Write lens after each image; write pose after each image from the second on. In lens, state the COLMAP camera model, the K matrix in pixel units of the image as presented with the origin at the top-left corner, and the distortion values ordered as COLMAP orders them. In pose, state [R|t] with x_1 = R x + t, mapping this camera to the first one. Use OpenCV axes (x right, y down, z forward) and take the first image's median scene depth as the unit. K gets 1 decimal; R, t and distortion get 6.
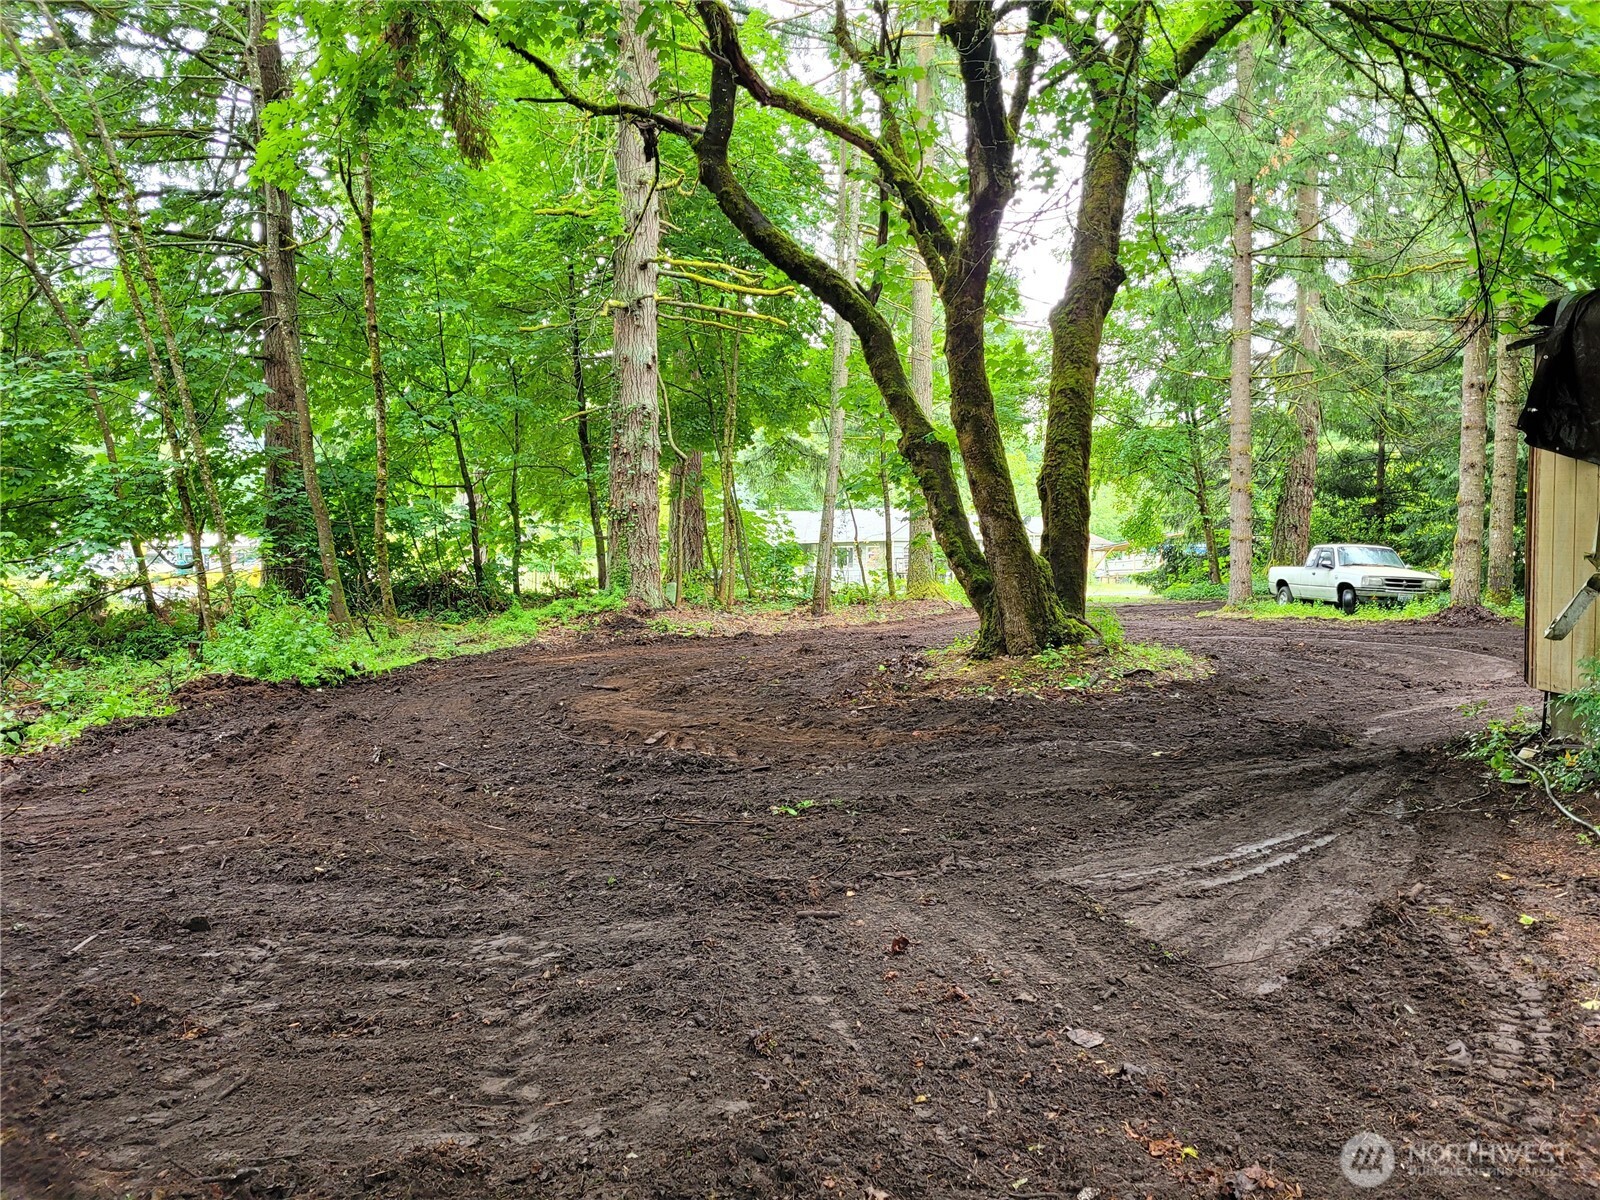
lens RADIAL K [[1143.6, 0, 800.0], [0, 1143.6, 600.0], [0, 0, 1]] dist [0.044276, -0.036751]
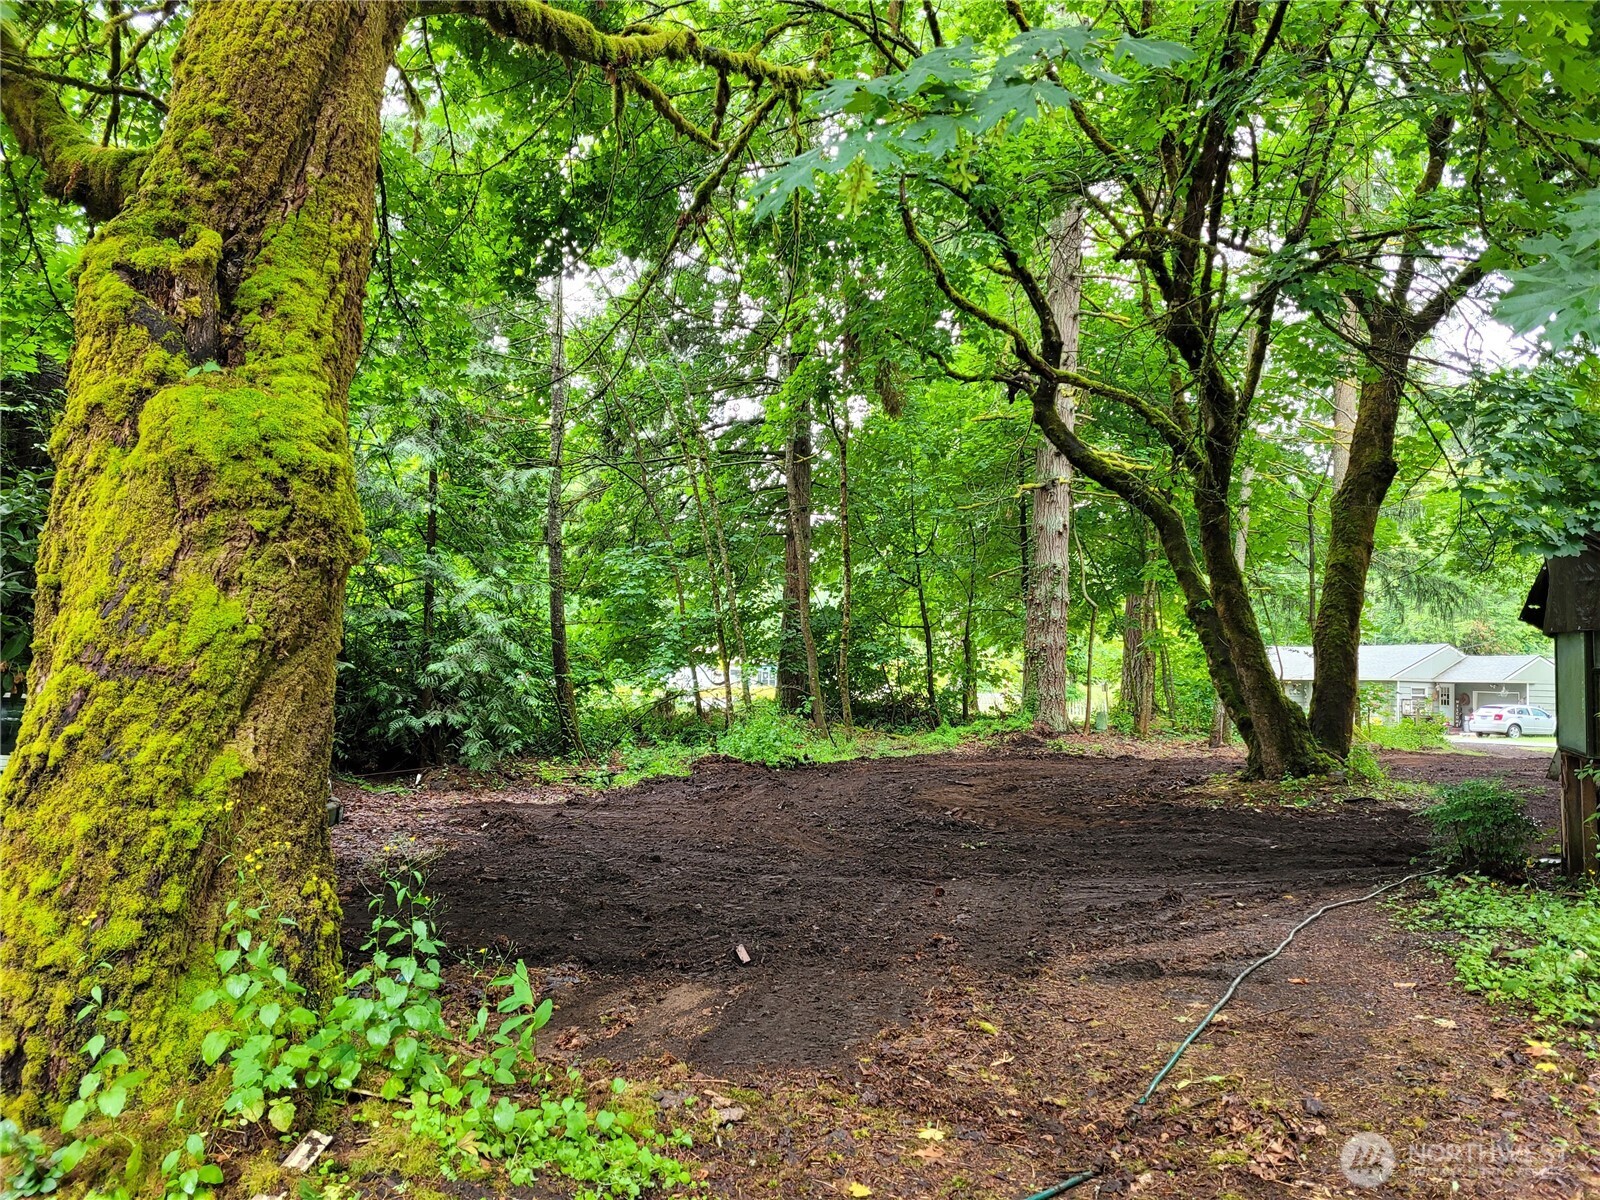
lens RADIAL K [[1143.6, 0, 800.0], [0, 1143.6, 600.0], [0, 0, 1]] dist [0.044276, -0.036751]
pose [[0.894121, 0.002312, -0.447820, 0.192570], [-0.051467, 0.993891, -0.097629, 0.001591], [0.444859, 0.110340, 0.888778, -0.234956]]
